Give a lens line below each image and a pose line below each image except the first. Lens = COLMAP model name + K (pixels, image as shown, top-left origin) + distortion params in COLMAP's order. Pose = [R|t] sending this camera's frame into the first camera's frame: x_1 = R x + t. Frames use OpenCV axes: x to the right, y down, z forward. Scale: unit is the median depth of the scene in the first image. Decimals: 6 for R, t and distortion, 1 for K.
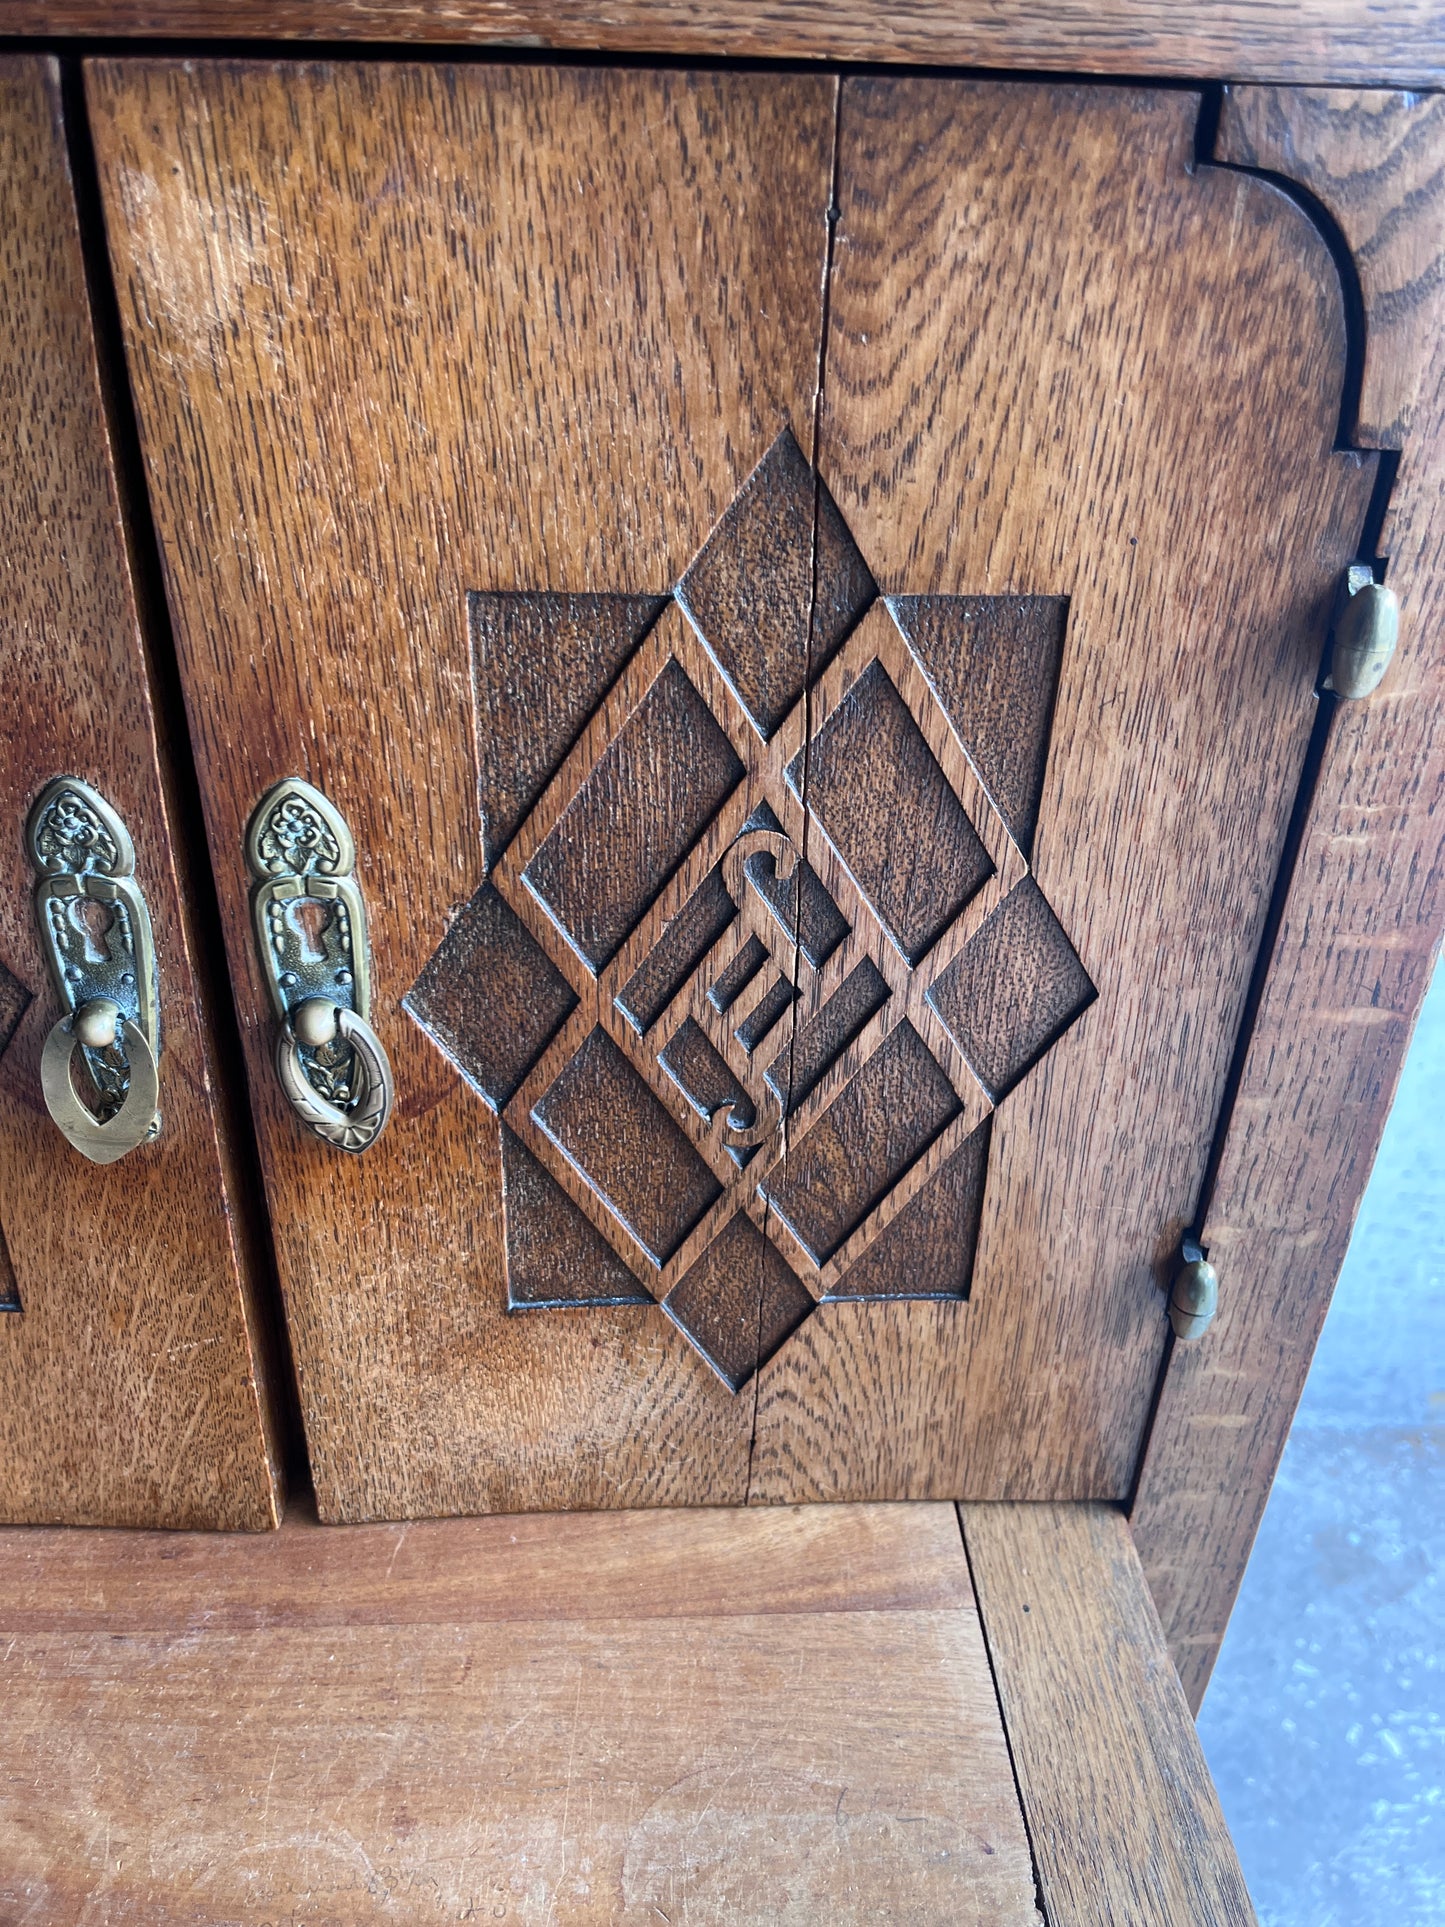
lens RADIAL K [[1461.0, 0, 728.9], [0, 1461.0, 954.3], [0, 0, 1]] dist [0.046121, -0.080900]
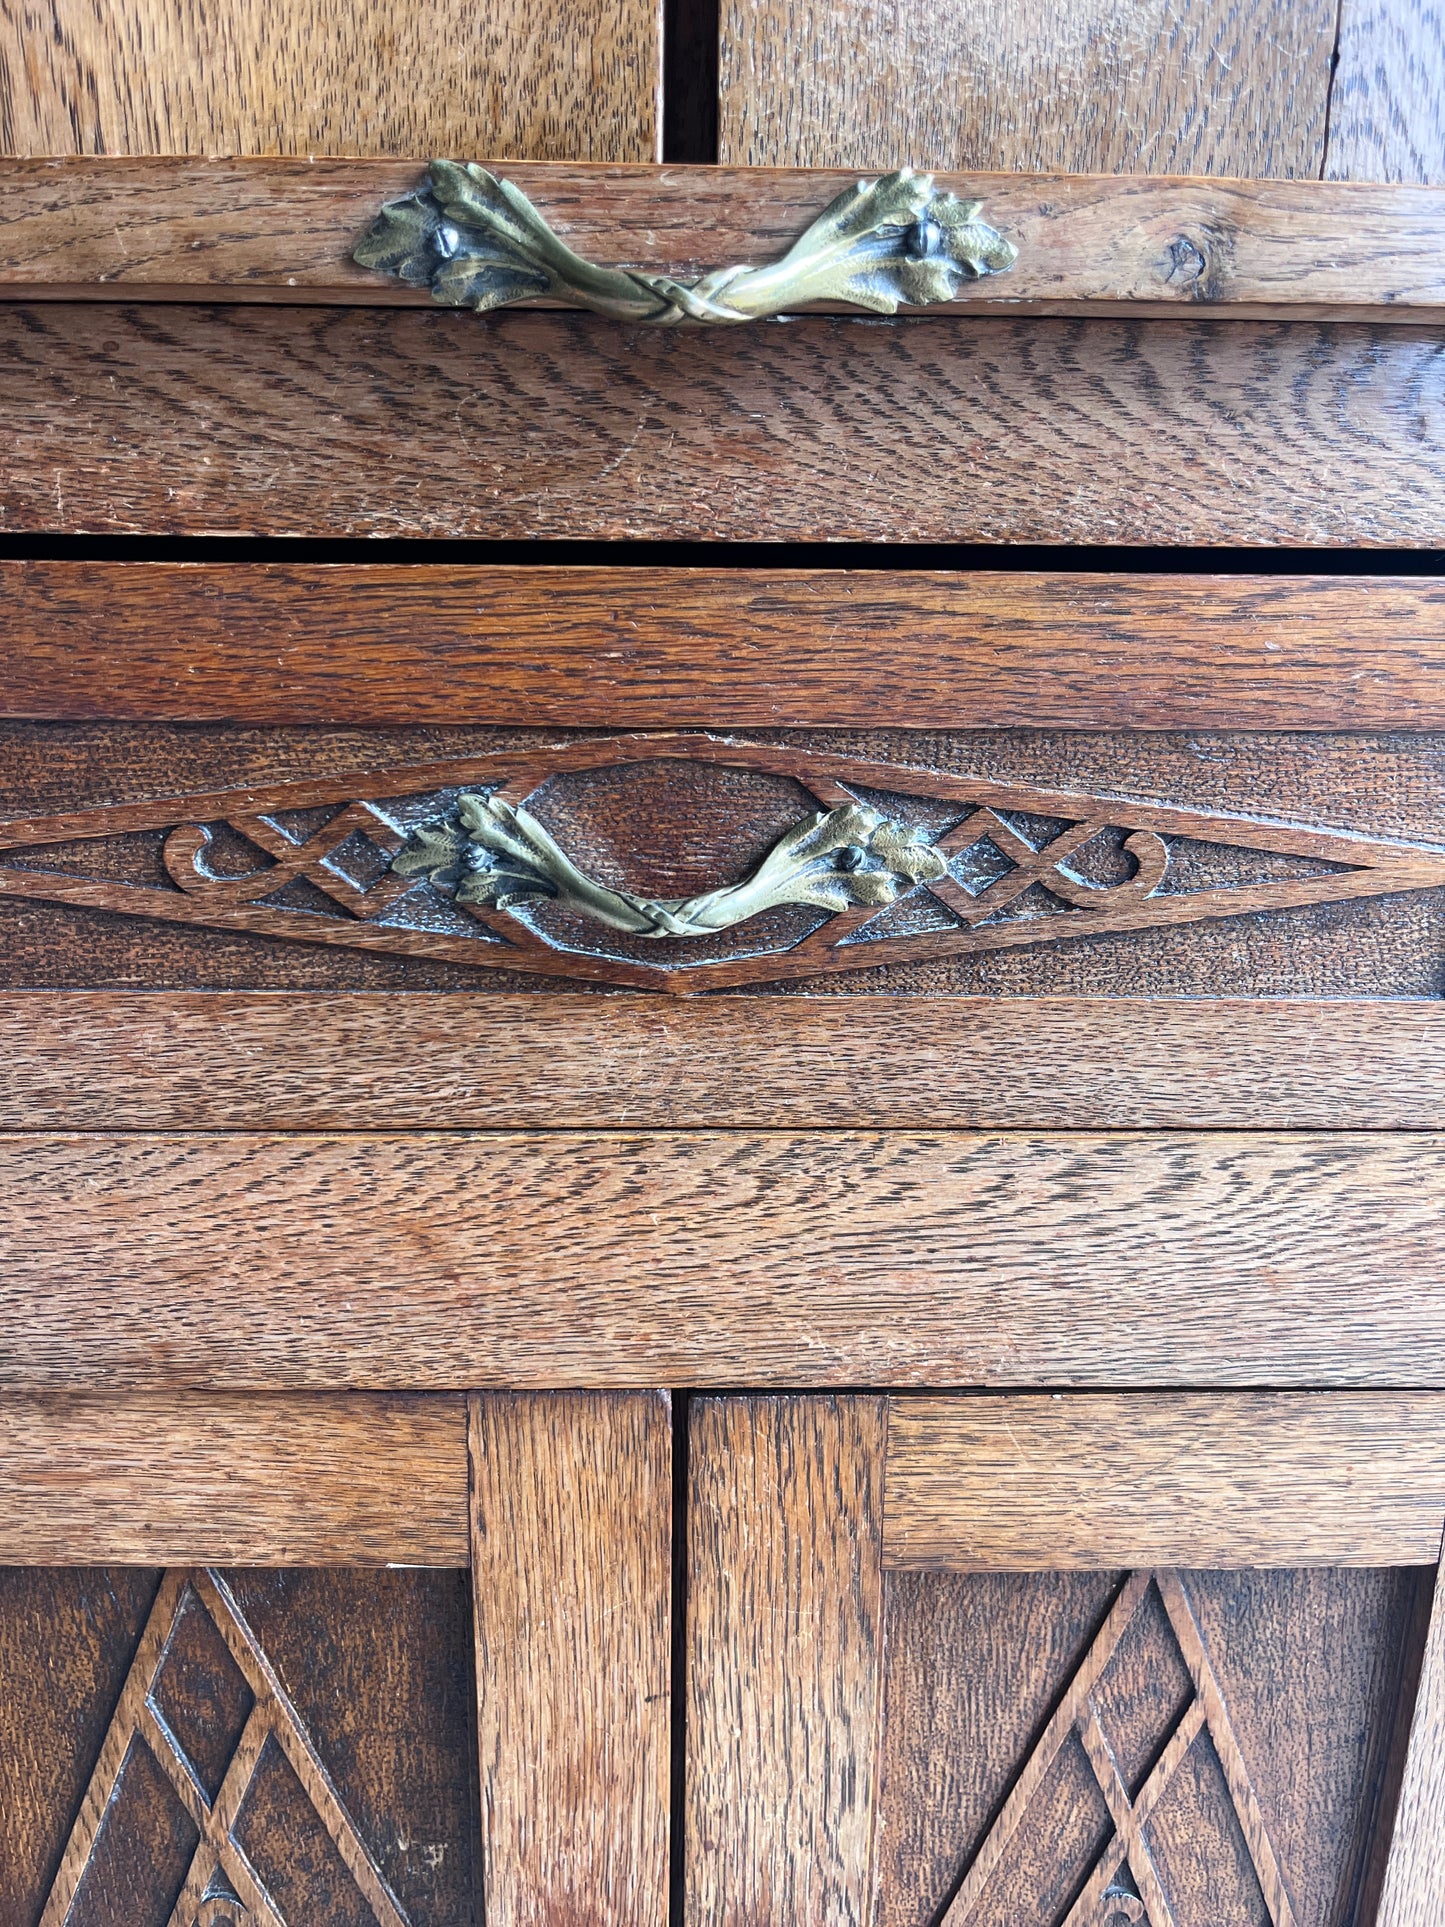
lens RADIAL K [[1453.3, 0, 726.2], [0, 1453.3, 985.2], [0, 0, 1]] dist [0.038694, -0.078459]
pose [[0.999350, -0.013117, -0.033576, -0.333749], [0.003608, 0.963163, -0.268895, 1.222329], [0.035867, 0.268599, 0.962584, 0.568450]]
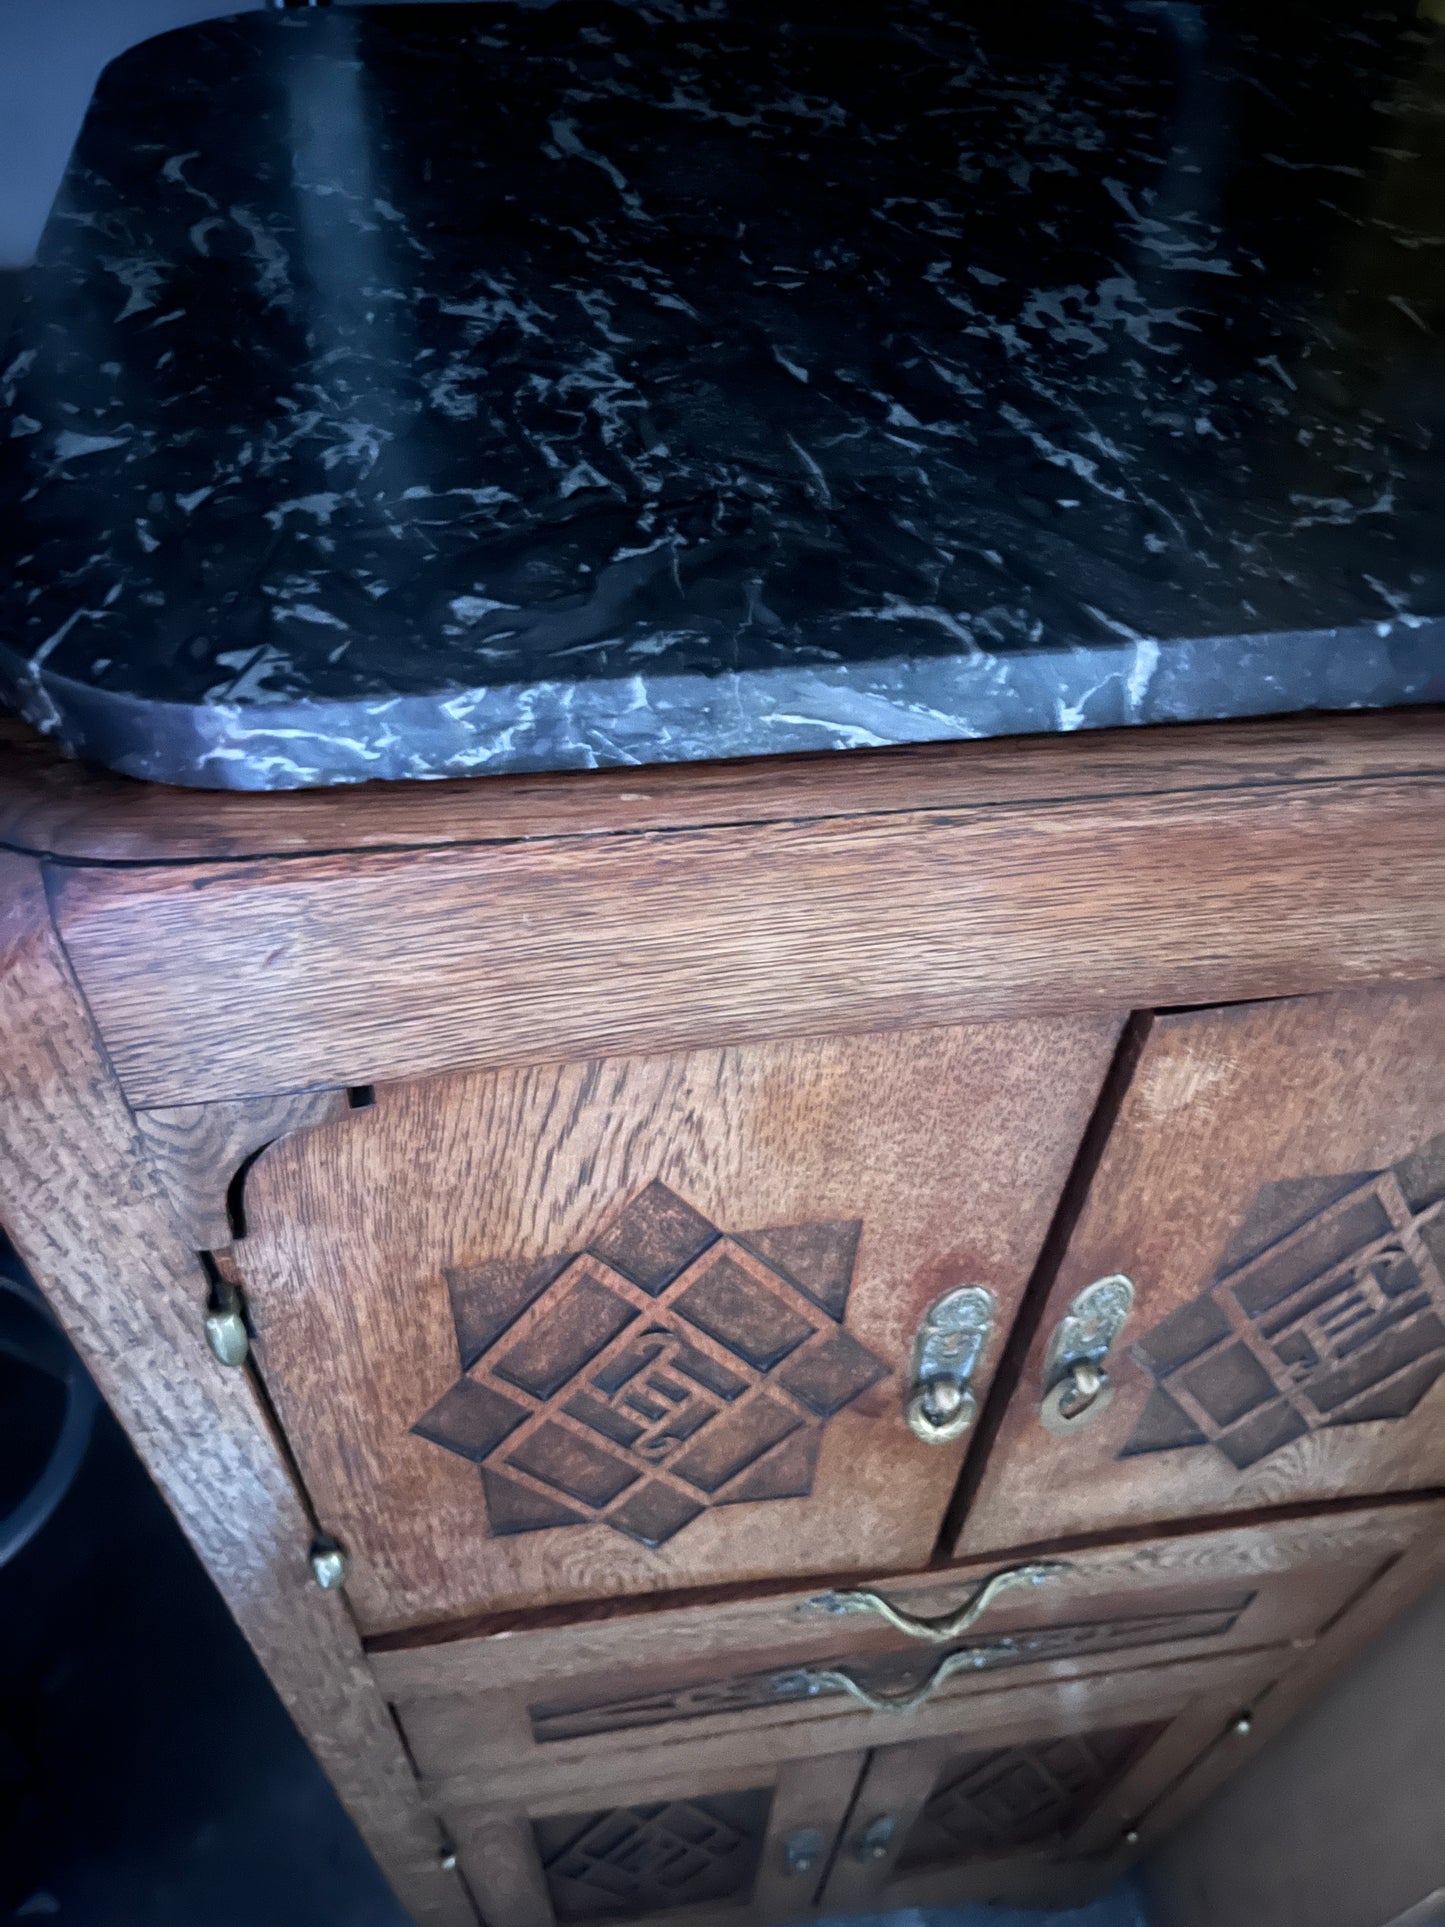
lens RADIAL K [[1506.0, 0, 741.9], [0, 1506.0, 1001.2], [0, 0, 1]] dist [0.035851, -0.084326]
pose [[0.995056, -0.069626, 0.070818, -0.729488], [0.042487, 0.942977, 0.330136, -0.865708], [-0.089766, -0.325495, 0.941273, -0.318878]]
